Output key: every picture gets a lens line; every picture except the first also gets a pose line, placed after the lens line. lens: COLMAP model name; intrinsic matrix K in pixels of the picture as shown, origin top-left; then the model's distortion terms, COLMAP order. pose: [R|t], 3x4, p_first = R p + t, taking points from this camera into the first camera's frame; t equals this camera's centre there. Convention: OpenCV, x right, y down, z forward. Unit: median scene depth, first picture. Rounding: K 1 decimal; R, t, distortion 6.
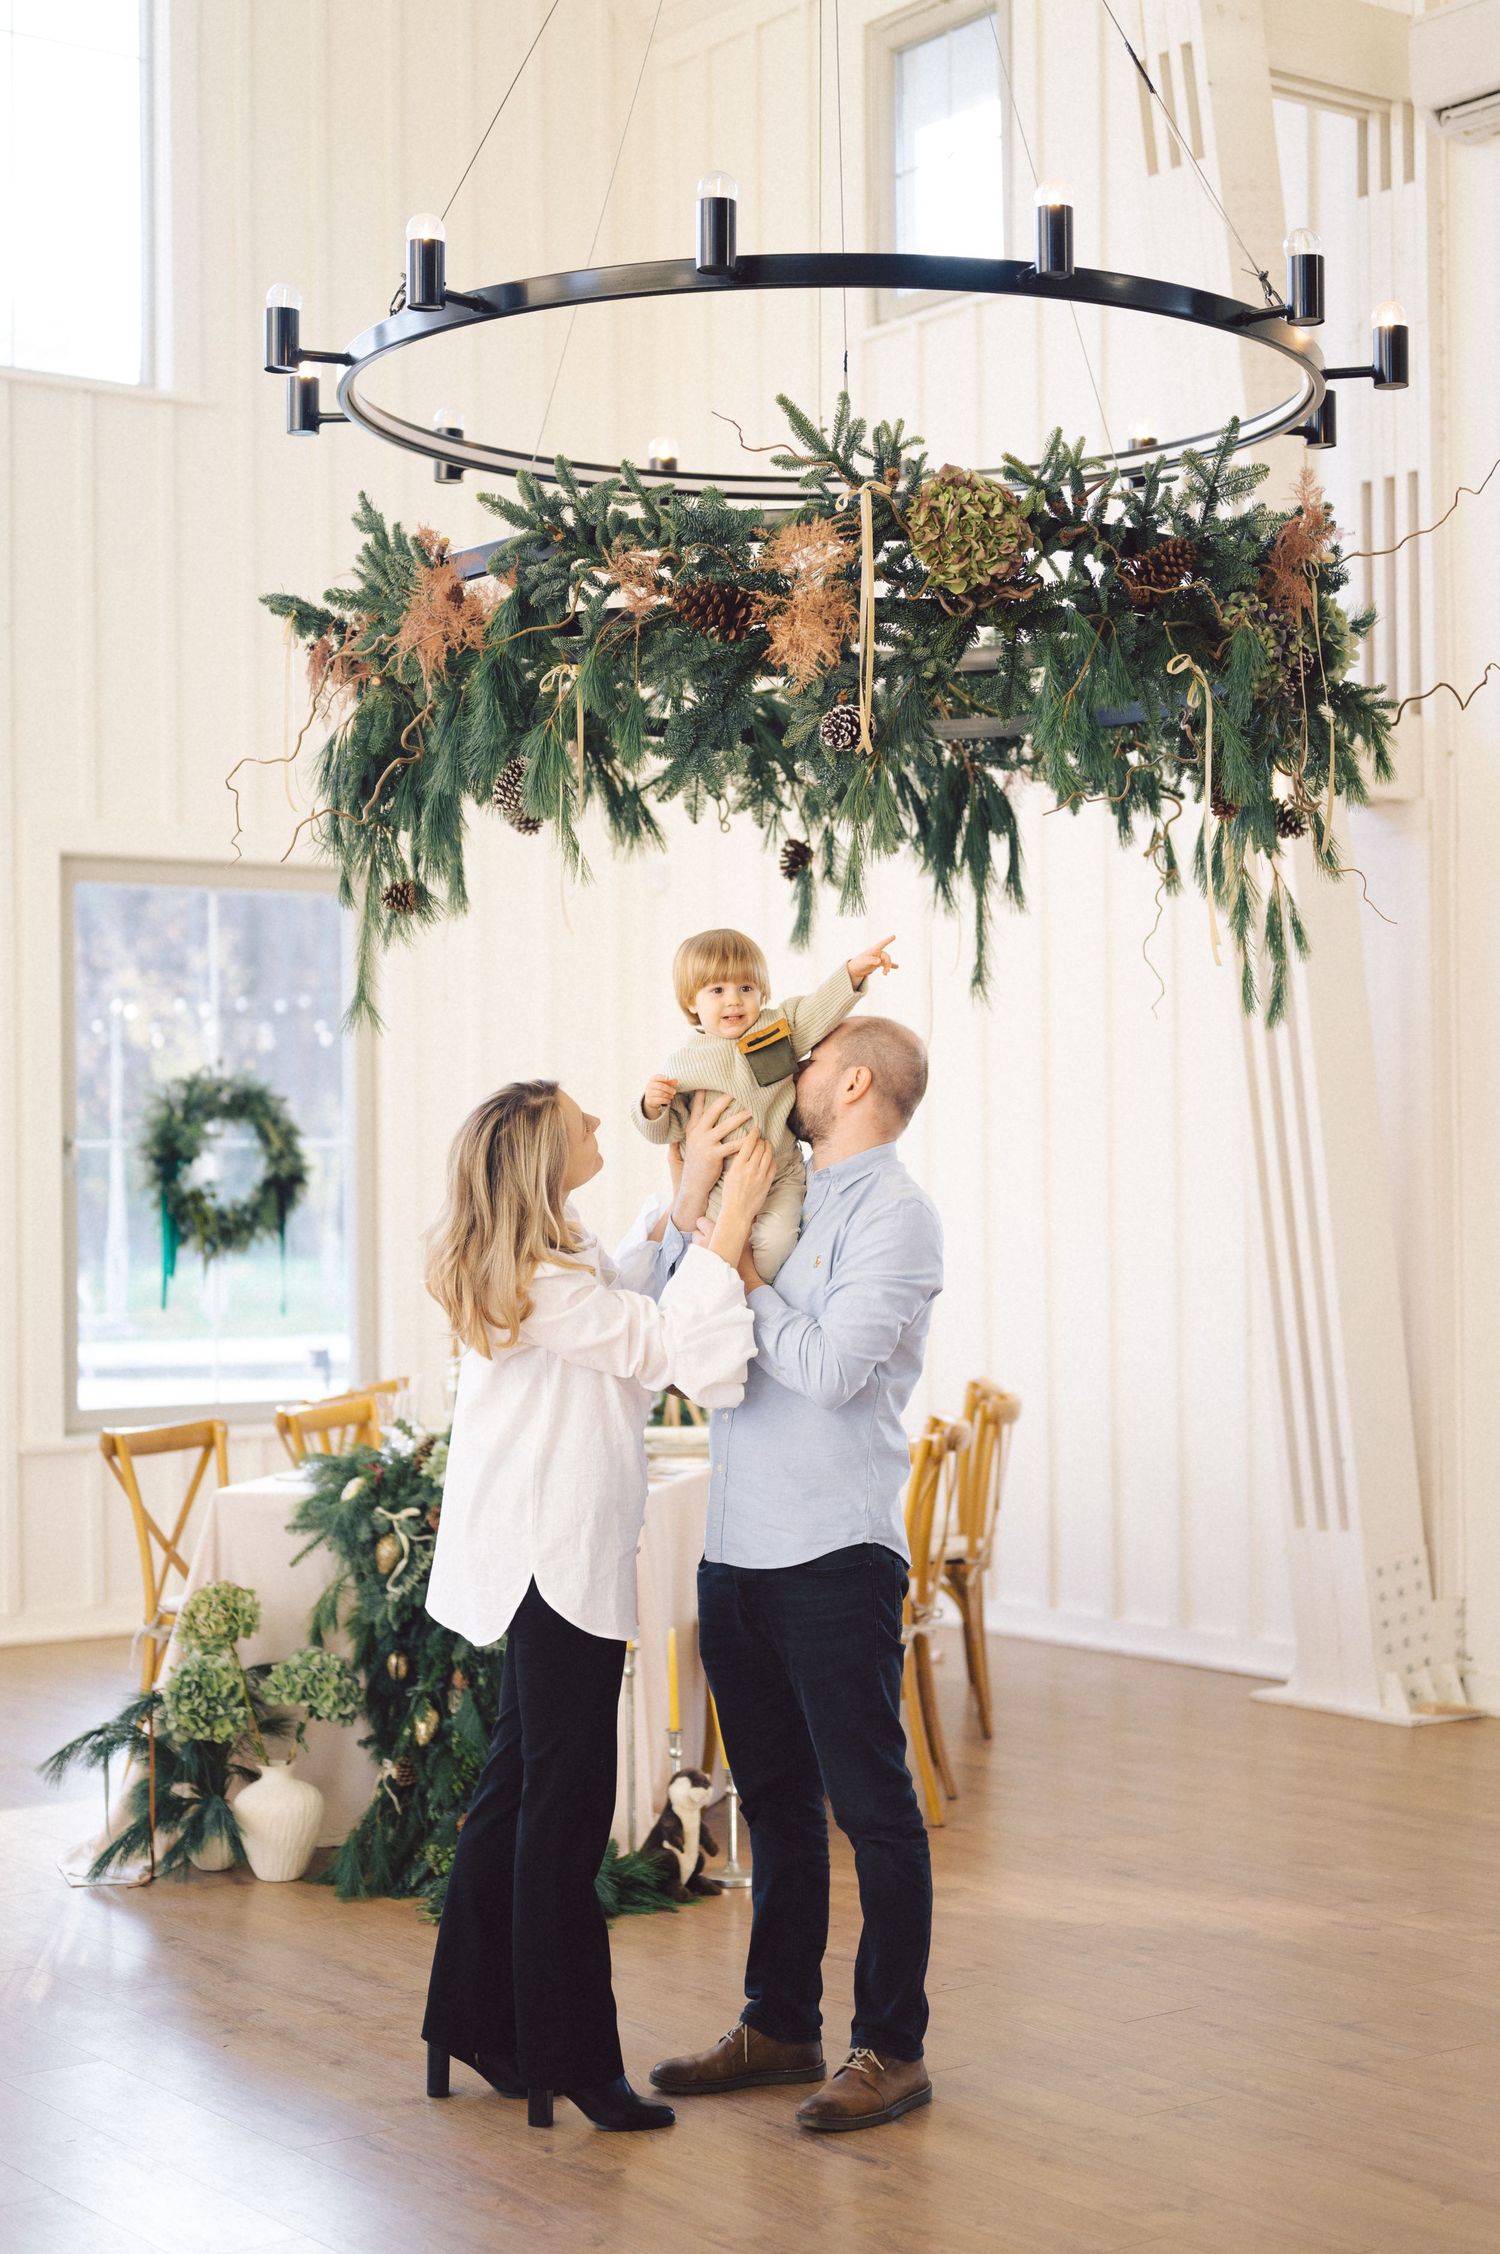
lens RADIAL K [[3300.3, 0, 715.0], [0, 3300.3, 1123.3], [0, 0, 1]] dist [0.014422, -0.081400]
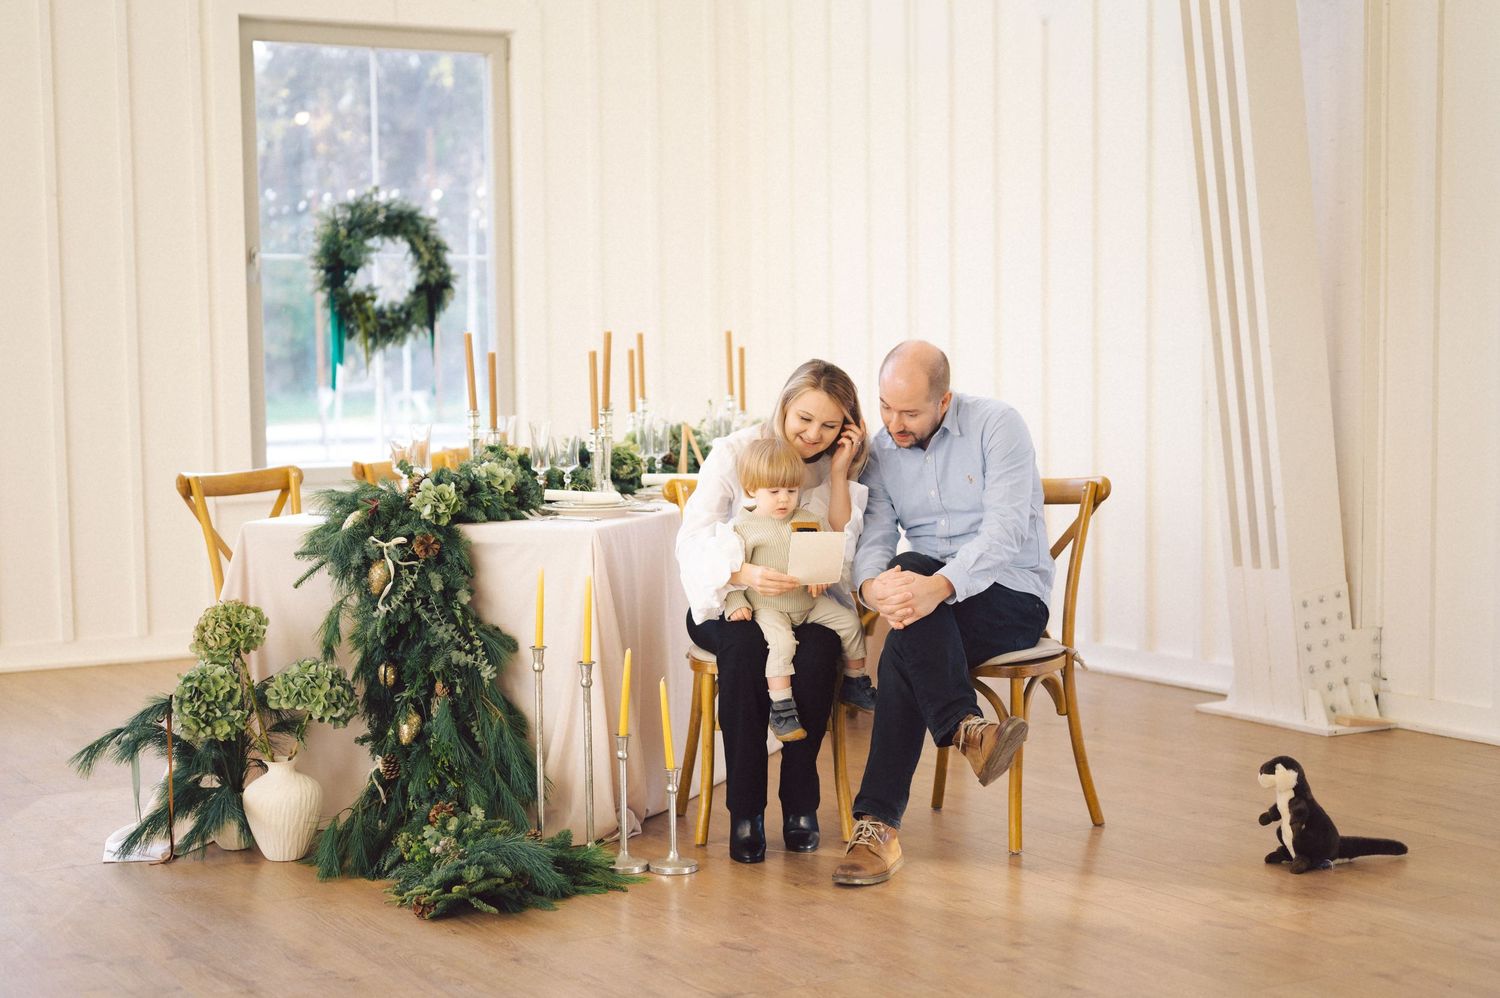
lens RADIAL K [[2270.3, 0, 750.0], [0, 2270.3, 499.0], [0, 0, 1]] dist [0.024753, -0.046607]
pose [[0.996258, 0.003707, -0.086347, 0.095005], [0.003621, 0.996413, 0.084550, 0.038728], [0.086351, -0.084546, 0.992671, 0.243086]]
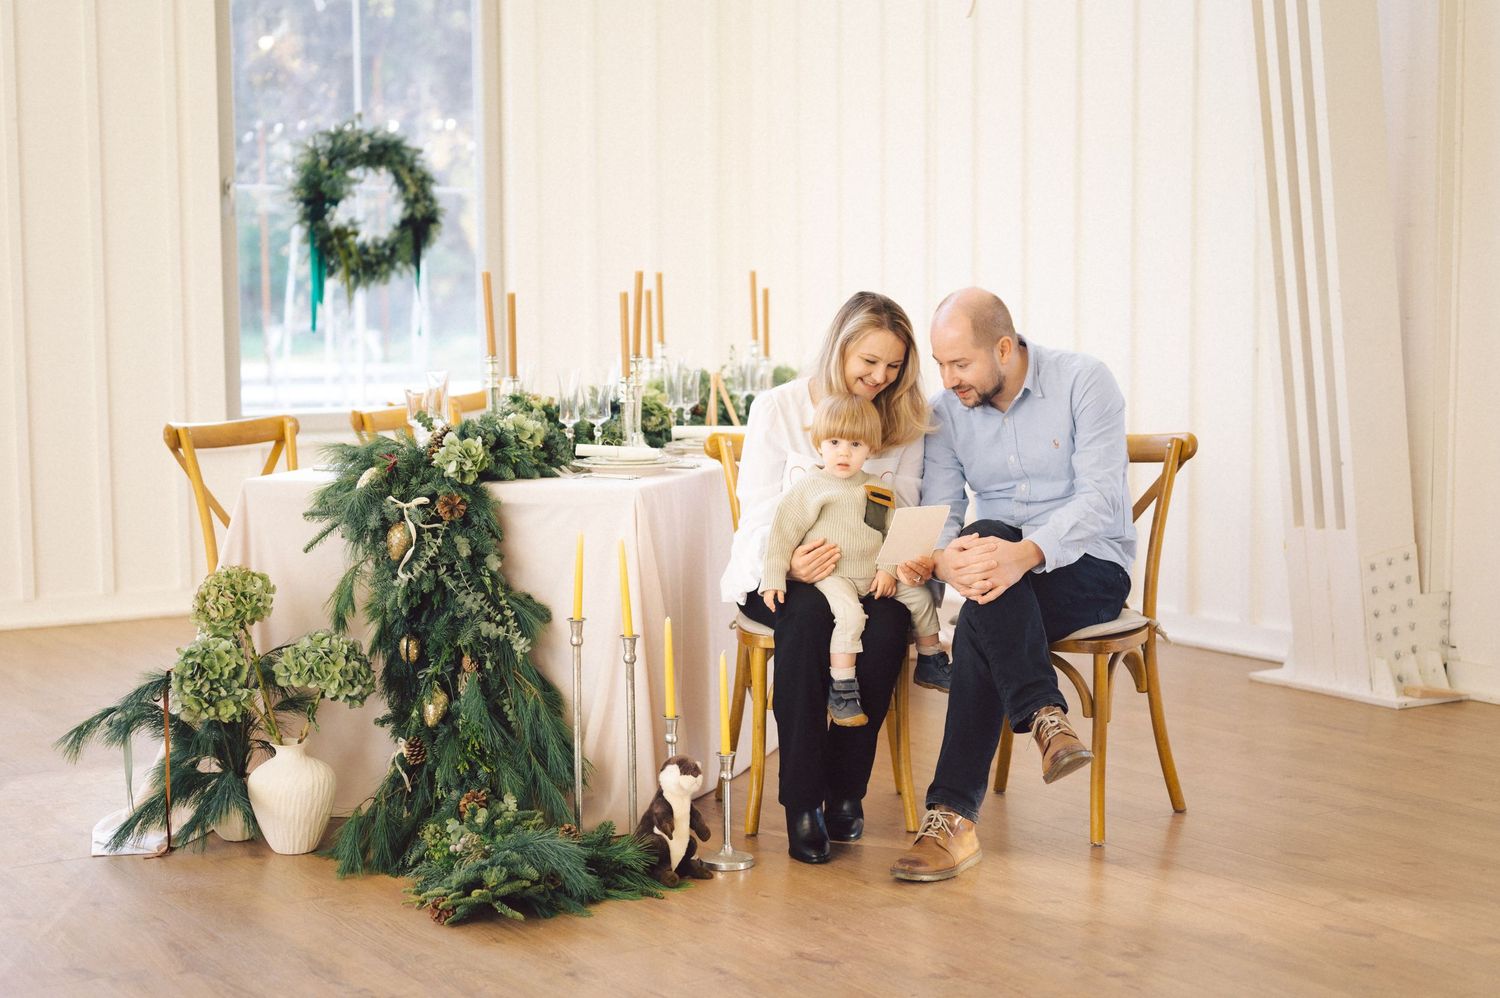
lens RADIAL K [[2290.9, 0, 751.5], [0, 2290.9, 474.1], [0, 0, 1]] dist [0.015818, 0.033985]
pose [[0.998290, 0.008658, -0.057805, 0.051448], [-0.002861, 0.995021, 0.099623, 0.038908], [0.058379, -0.099287, 0.993345, 0.304394]]
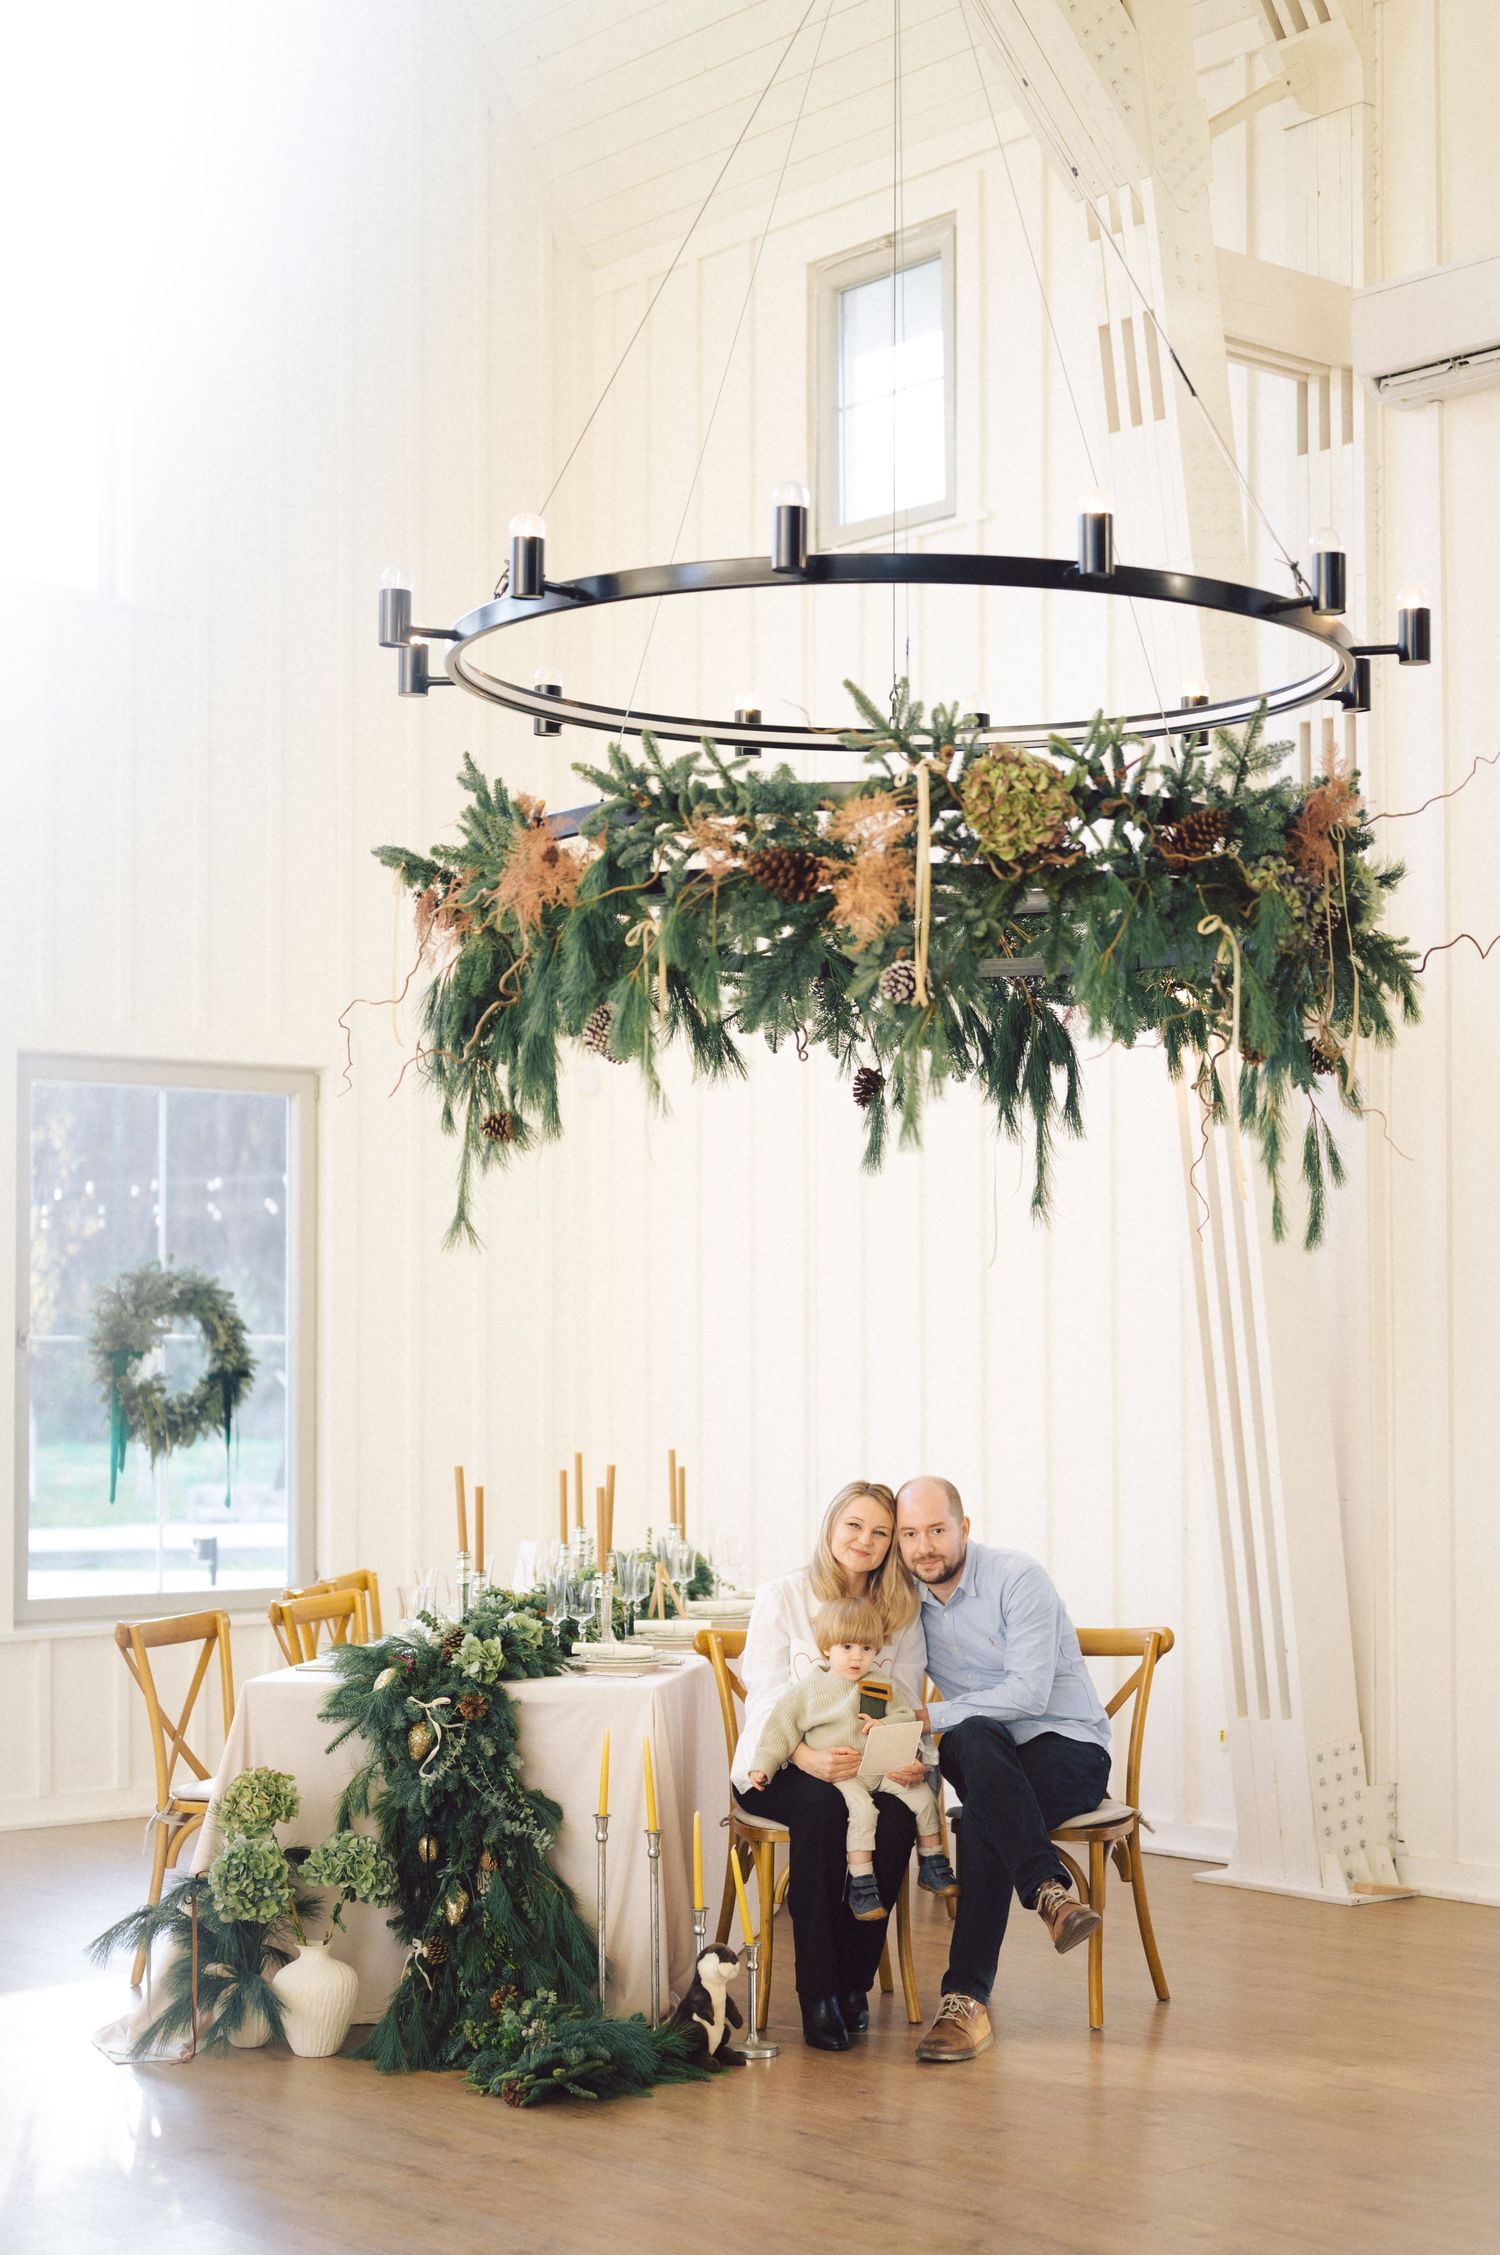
lens RADIAL K [[3413.0, 0, 744.5], [0, 3413.0, 1189.1], [0, 0, 1]] dist [0.024753, -0.046607]
pose [[0.997175, 0.009727, 0.074481, -0.079347], [-0.007291, 0.999432, -0.032909, -0.009622], [-0.074759, 0.032273, 0.996679, -0.093094]]
